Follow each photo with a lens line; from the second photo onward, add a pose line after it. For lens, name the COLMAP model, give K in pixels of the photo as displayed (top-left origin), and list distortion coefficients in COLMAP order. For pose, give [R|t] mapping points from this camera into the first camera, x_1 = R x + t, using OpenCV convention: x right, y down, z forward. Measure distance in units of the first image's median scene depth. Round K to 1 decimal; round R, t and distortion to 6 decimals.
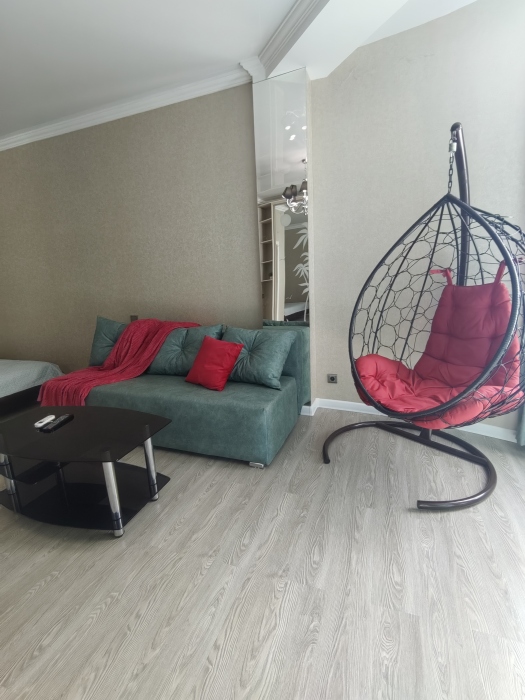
lens RADIAL K [[332.1, 0, 261.1], [0, 332.1, 347.6], [0, 0, 1]] dist [-0.003505, -0.001020]
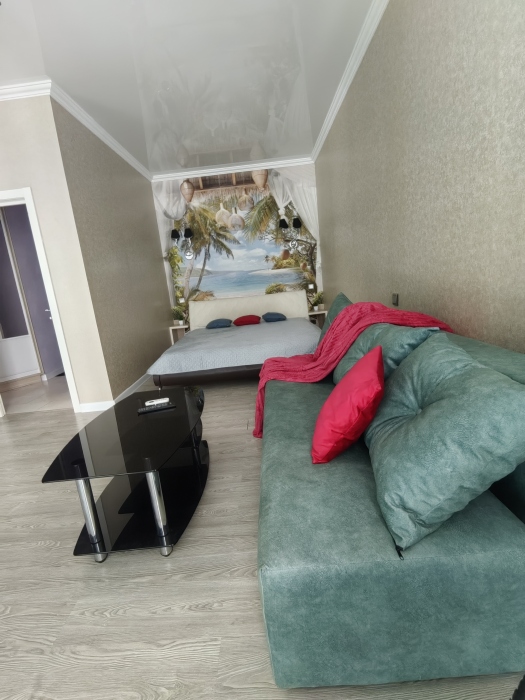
lens RADIAL K [[332.1, 0, 261.1], [0, 332.1, 347.6], [0, 0, 1]] dist [-0.003505, -0.001020]
pose [[0.333879, 0.205426, -0.919959, 0.332427], [-0.109349, 0.977816, 0.178659, -0.145645], [0.936252, 0.040946, 0.348935, 0.889957]]
